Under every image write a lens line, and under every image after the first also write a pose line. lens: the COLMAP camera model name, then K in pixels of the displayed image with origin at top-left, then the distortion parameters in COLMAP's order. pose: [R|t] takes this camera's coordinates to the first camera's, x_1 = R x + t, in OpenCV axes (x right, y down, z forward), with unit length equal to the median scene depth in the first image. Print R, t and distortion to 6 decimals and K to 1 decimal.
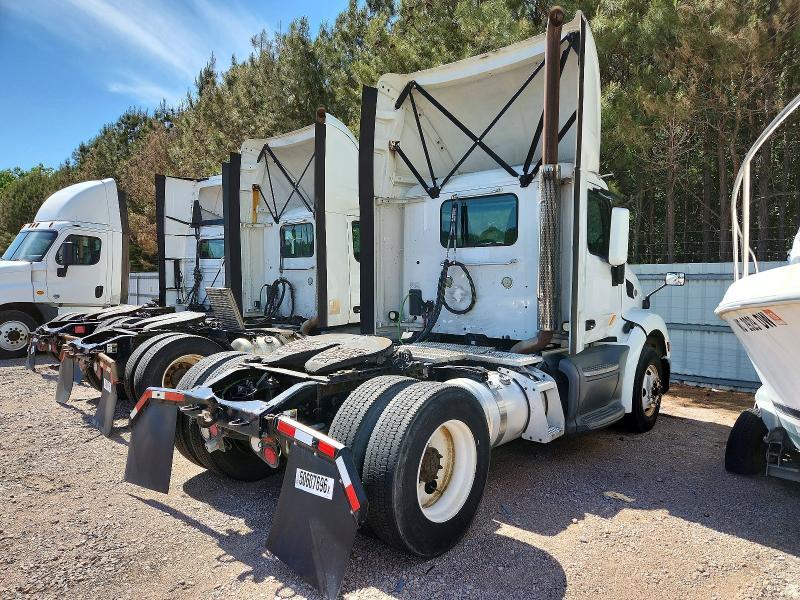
lens RADIAL K [[522.8, 0, 399.9], [0, 522.8, 318.9], [0, 0, 1]] dist [0.004960, 0.000874]
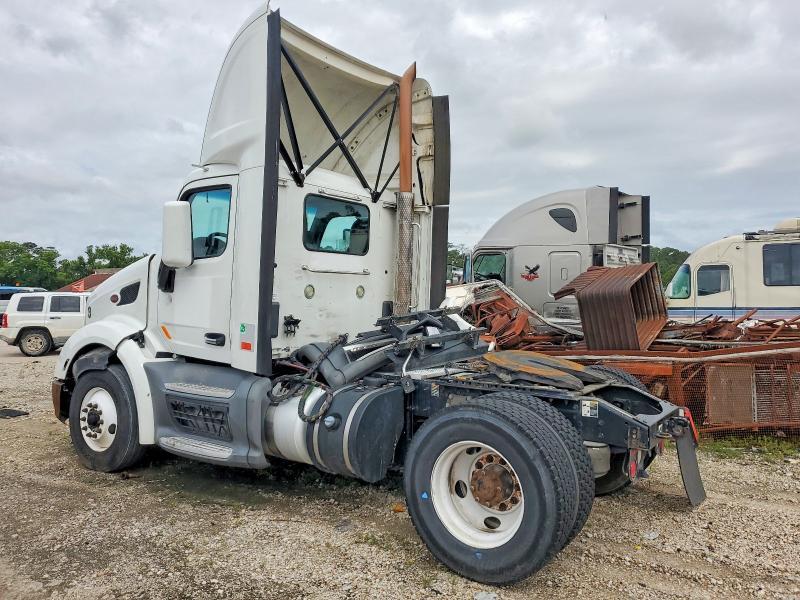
lens RADIAL K [[602.8, 0, 400.0], [0, 602.8, 300.0], [0, 0, 1]] dist [0.003942, 0.000463]
pose [[-0.125640, -0.031211, 0.991585, -0.916298], [0.051991, 0.997924, 0.037998, -0.091244], [-0.990713, 0.056328, -0.123756, 1.031695]]
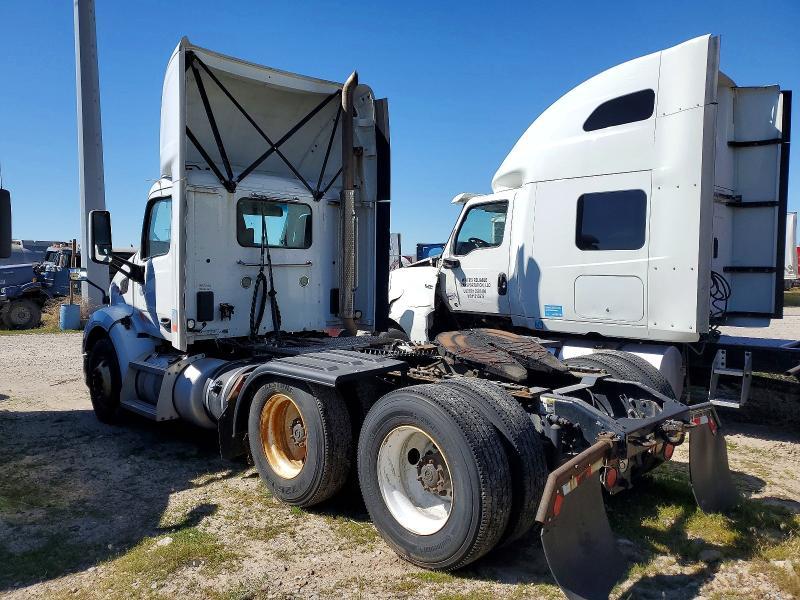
lens RADIAL K [[602.8, 0, 400.0], [0, 602.8, 300.0], [0, 0, 1]] dist [0.003942, 0.000463]
pose [[0.065573, -0.060905, 0.995987, -1.049728], [0.070387, 0.995932, 0.056268, -0.084960], [-0.995362, 0.066415, 0.069593, 0.679079]]
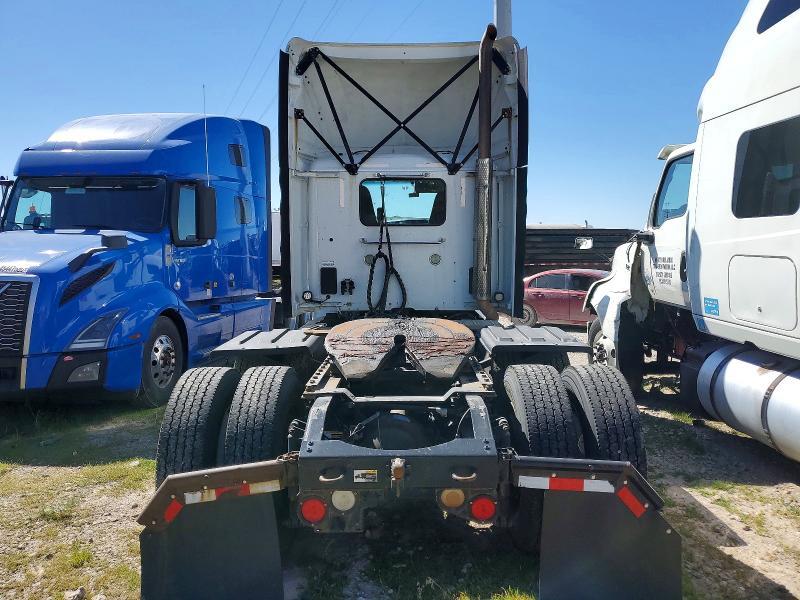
lens RADIAL K [[601.3, 0, 396.6], [0, 601.3, 312.9], [0, 0, 1]] dist [0.002561, 0.001746]
pose [[0.749109, -0.087777, 0.656605, -0.679649], [0.059636, 0.996094, 0.065123, -0.042594], [-0.659757, -0.009627, 0.751418, 0.092941]]
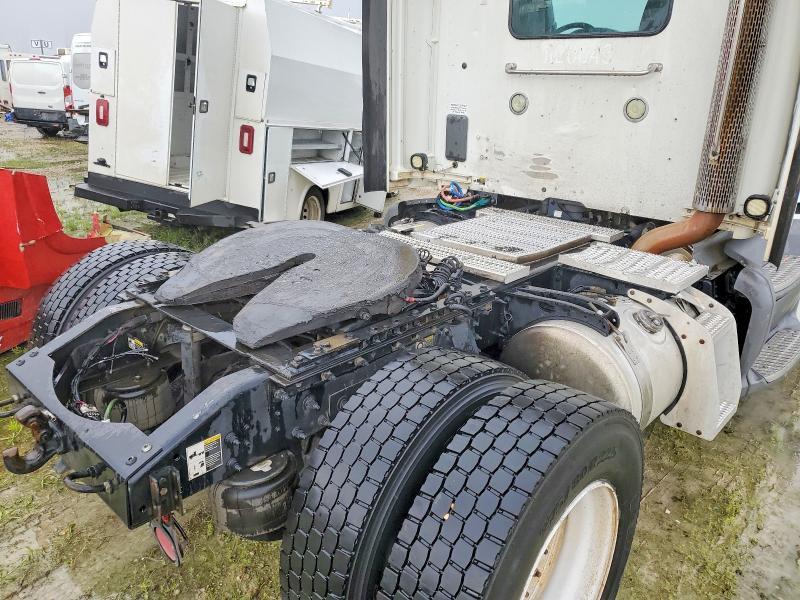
lens RADIAL K [[601.3, 0, 396.6], [0, 601.3, 312.9], [0, 0, 1]] dist [0.002561, 0.001746]
pose [[0.999846, 0.002012, -0.017426, -0.028805], [0.003390, 0.952498, 0.304527, -0.056761], [0.017211, -0.304539, 0.952344, 0.332776]]
